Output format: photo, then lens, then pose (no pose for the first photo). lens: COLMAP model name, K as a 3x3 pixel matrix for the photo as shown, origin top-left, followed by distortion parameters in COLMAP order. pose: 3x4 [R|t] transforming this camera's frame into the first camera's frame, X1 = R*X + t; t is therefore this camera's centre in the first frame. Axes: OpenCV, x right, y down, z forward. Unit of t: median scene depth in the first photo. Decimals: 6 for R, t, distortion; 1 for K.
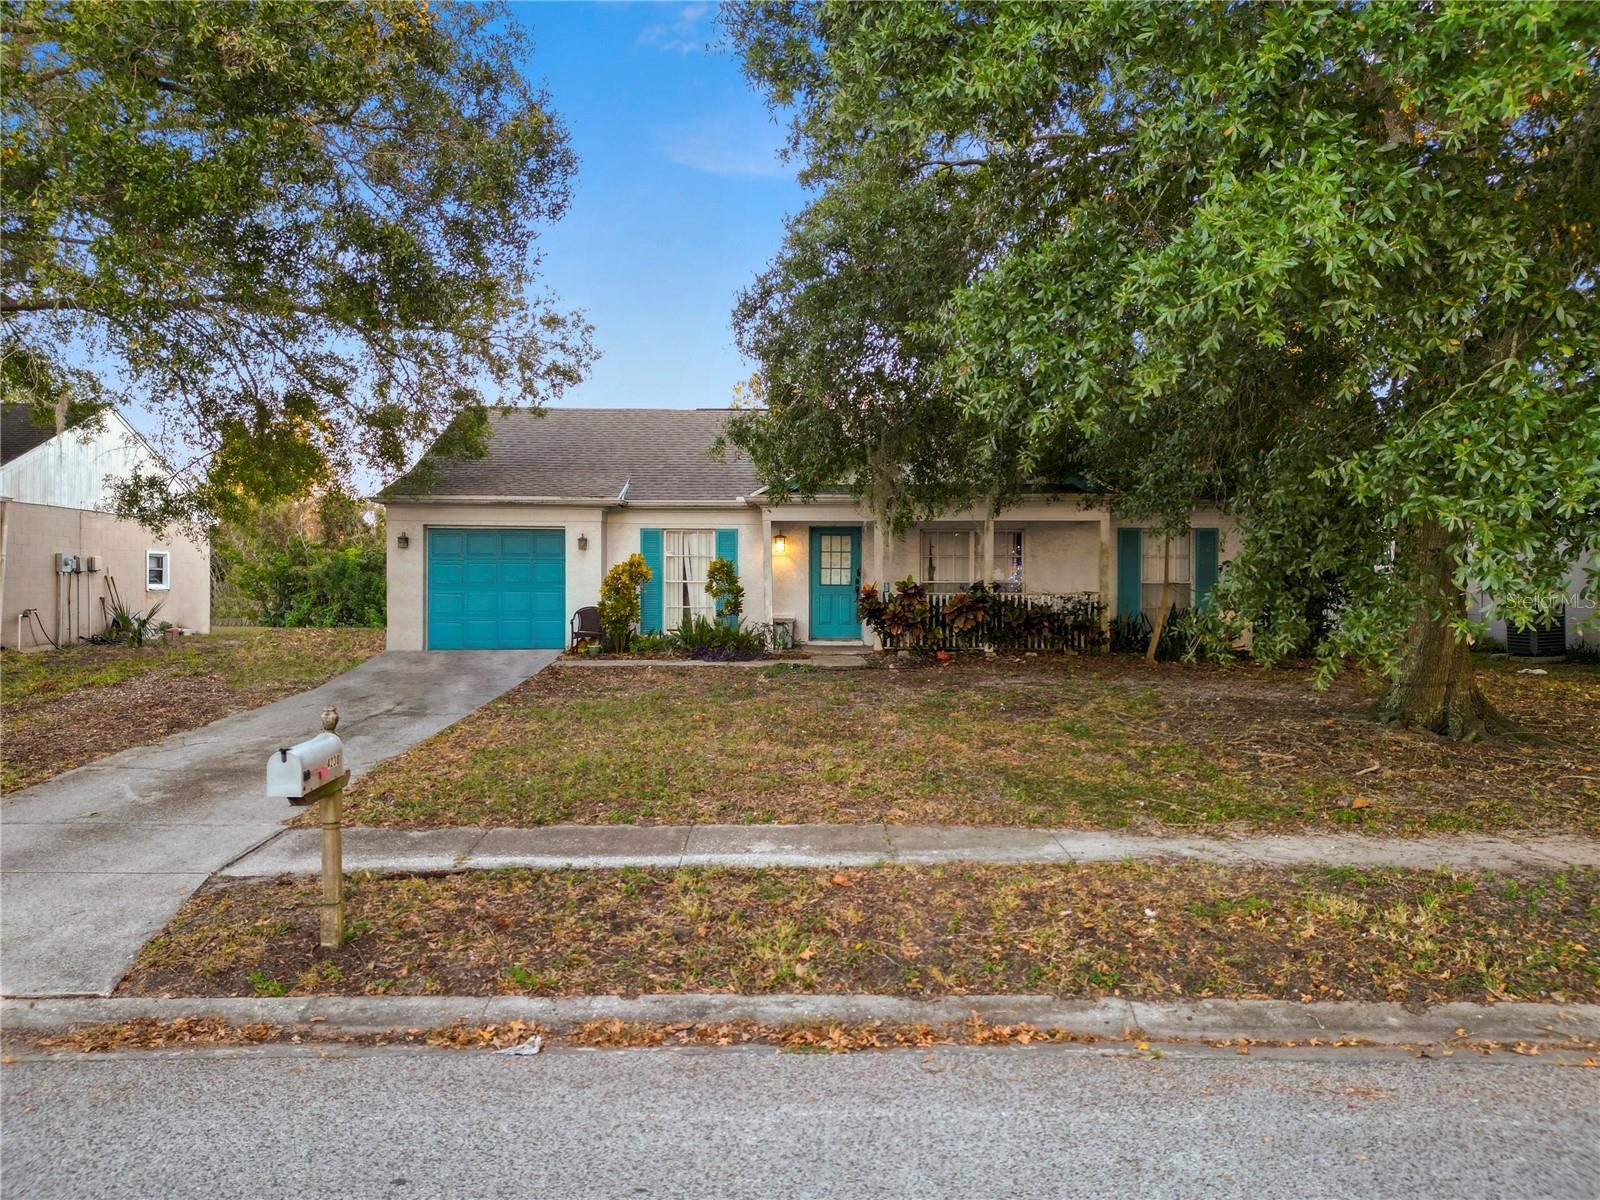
lens RADIAL K [[1108.6, 0, 800.0], [0, 1108.6, 600.0], [0, 0, 1]] dist [0.066317, -0.064305]
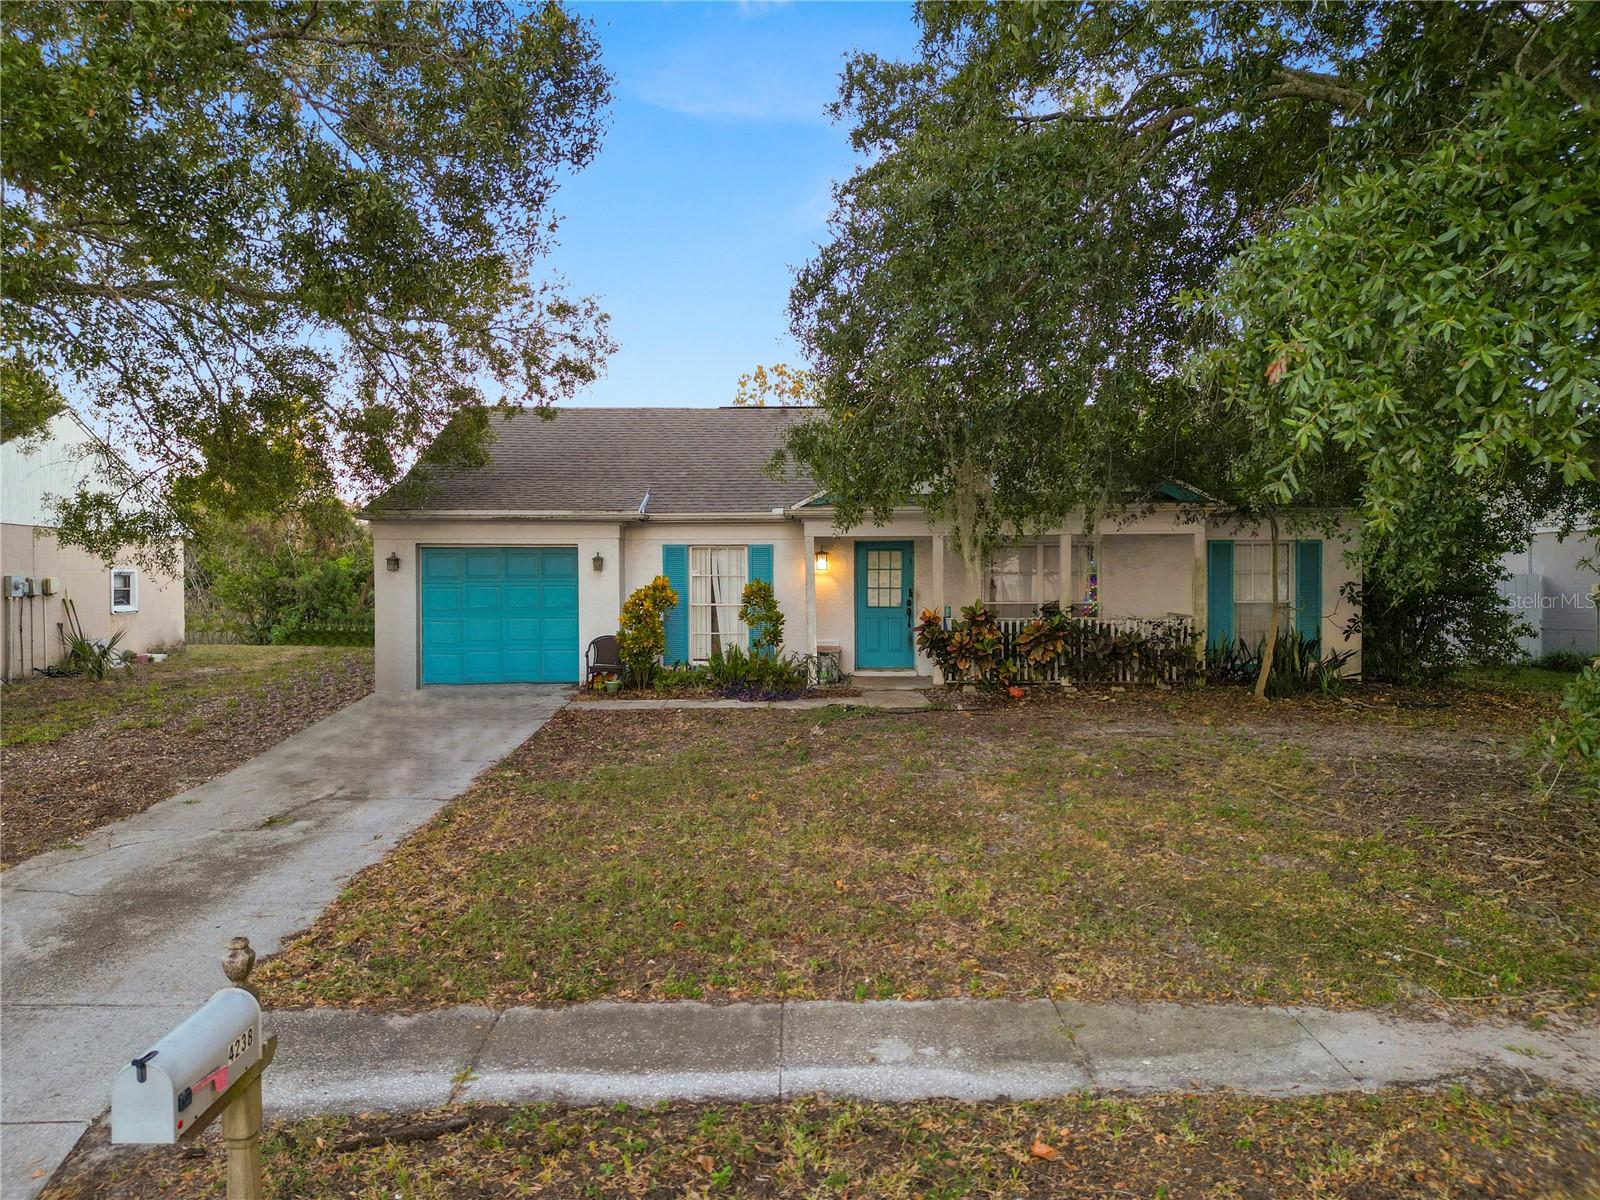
lens RADIAL K [[1116.6, 0, 800.0], [0, 1116.6, 600.0], [0, 0, 1]] dist [0.055886, -0.047811]
pose [[0.999973, -0.007276, -0.001200, -0.039435], [0.007283, 0.999960, 0.005280, -0.028363], [0.001161, -0.005288, 0.999985, 0.132191]]
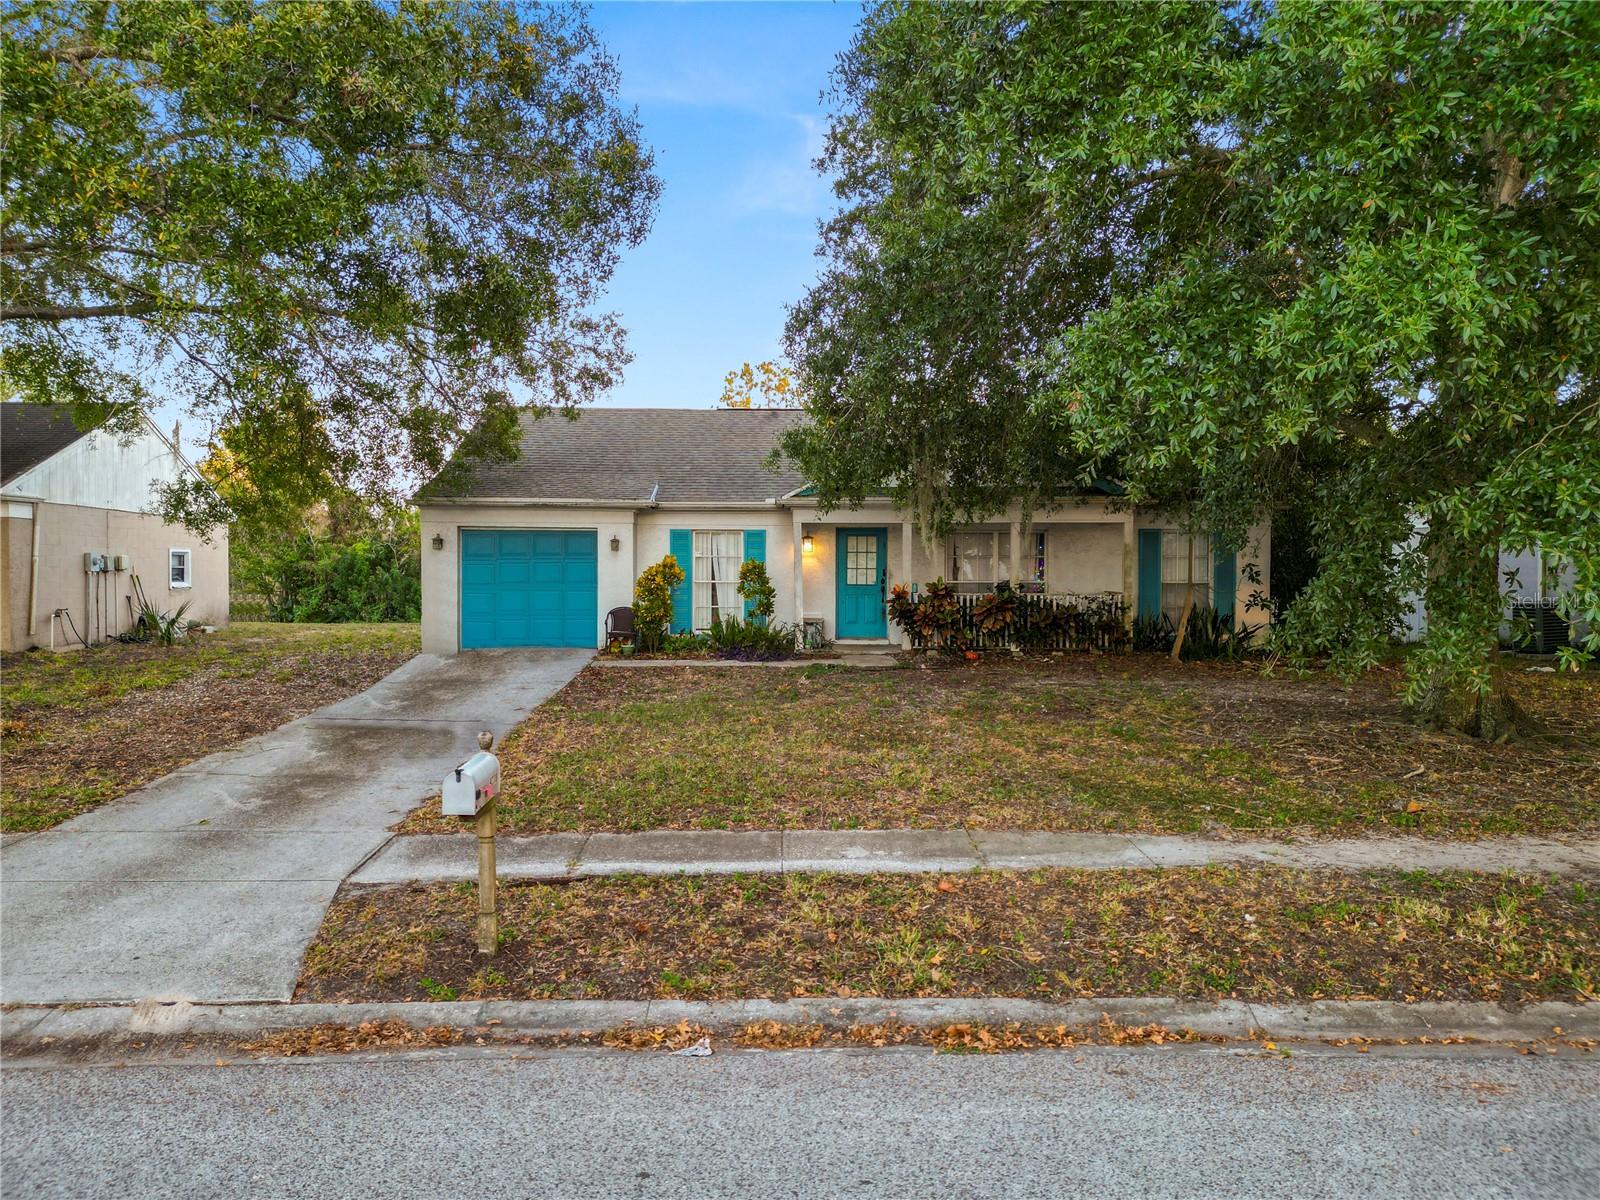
lens RADIAL K [[1108.6, 0, 800.0], [0, 1108.6, 600.0], [0, 0, 1]] dist [0.066317, -0.064305]
pose [[0.999900, -0.000804, 0.014111, -0.045005], [0.000659, 0.999947, 0.010283, -0.011785], [-0.014119, -0.010273, 0.999848, -0.019560]]
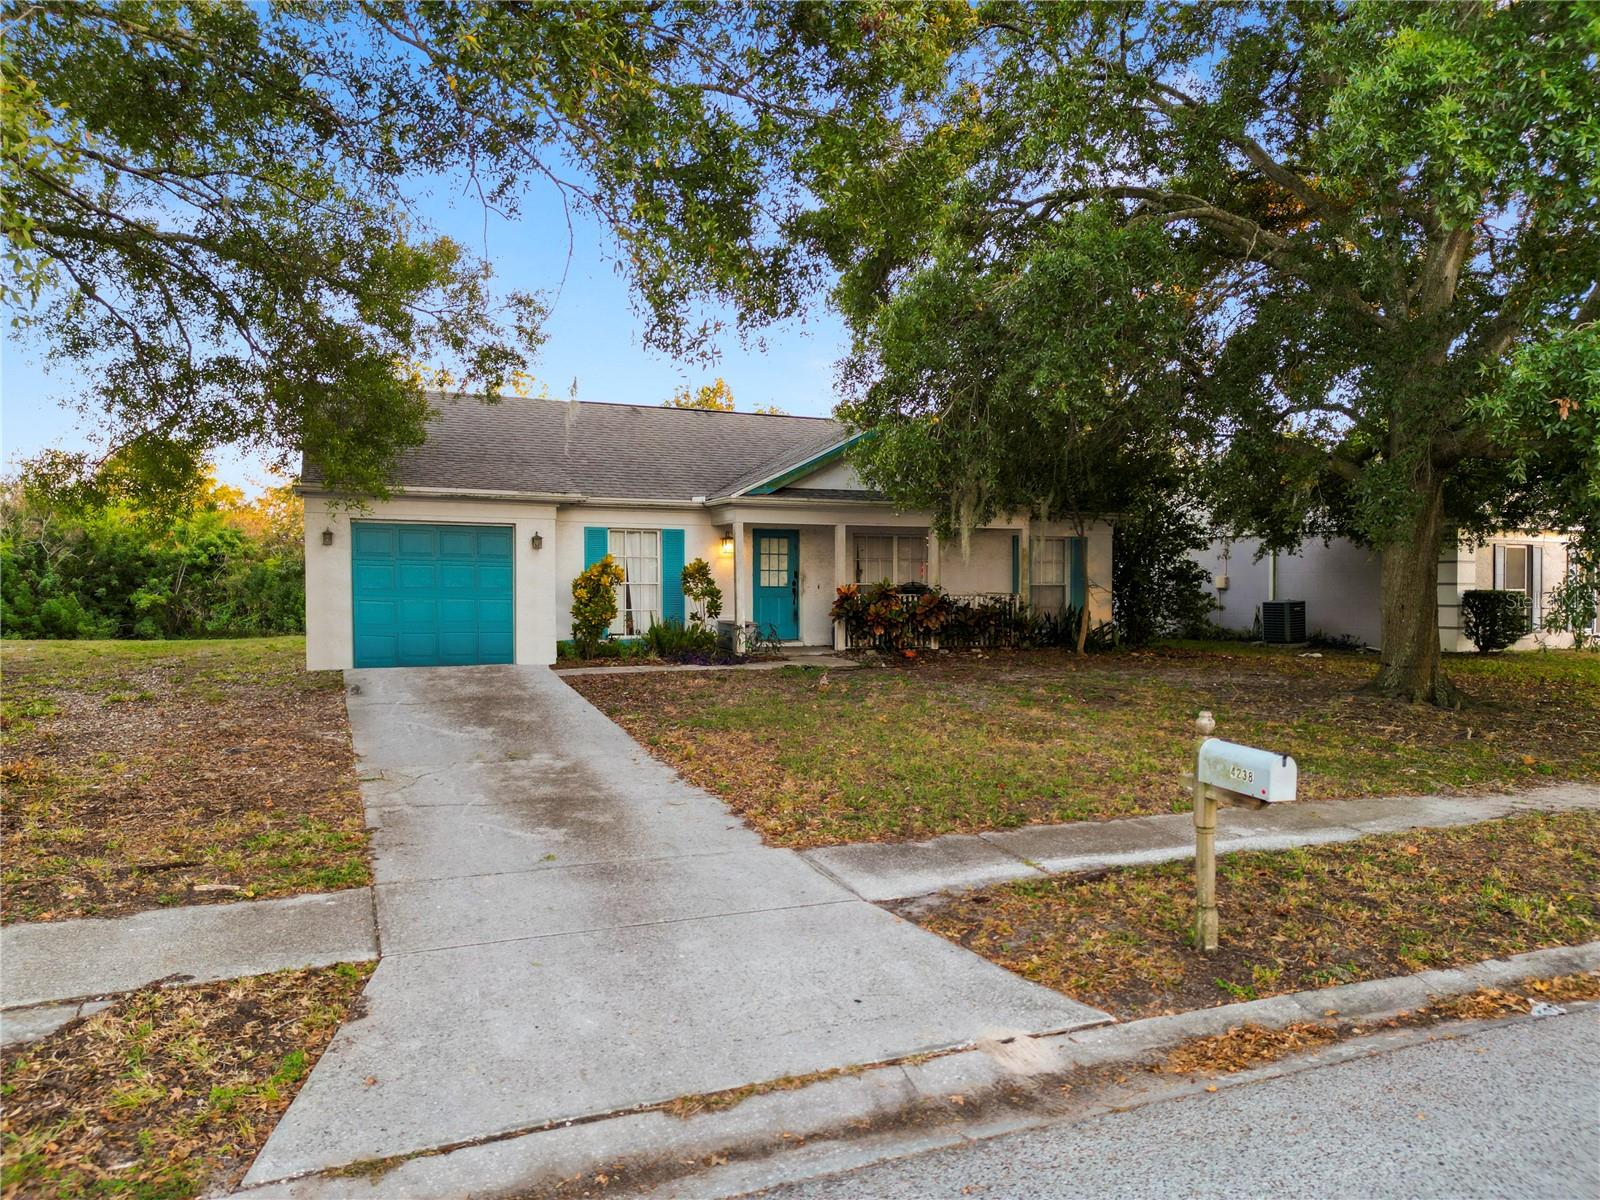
lens RADIAL K [[1099.4, 0, 801.8], [0, 1099.4, 626.1], [0, 0, 1]] dist [0.030096, -0.005105]
pose [[0.927255, -0.013303, 0.374194, -0.370782], [0.004556, 0.999696, 0.024250, -0.002645], [-0.374403, -0.020781, 0.927033, 0.072029]]
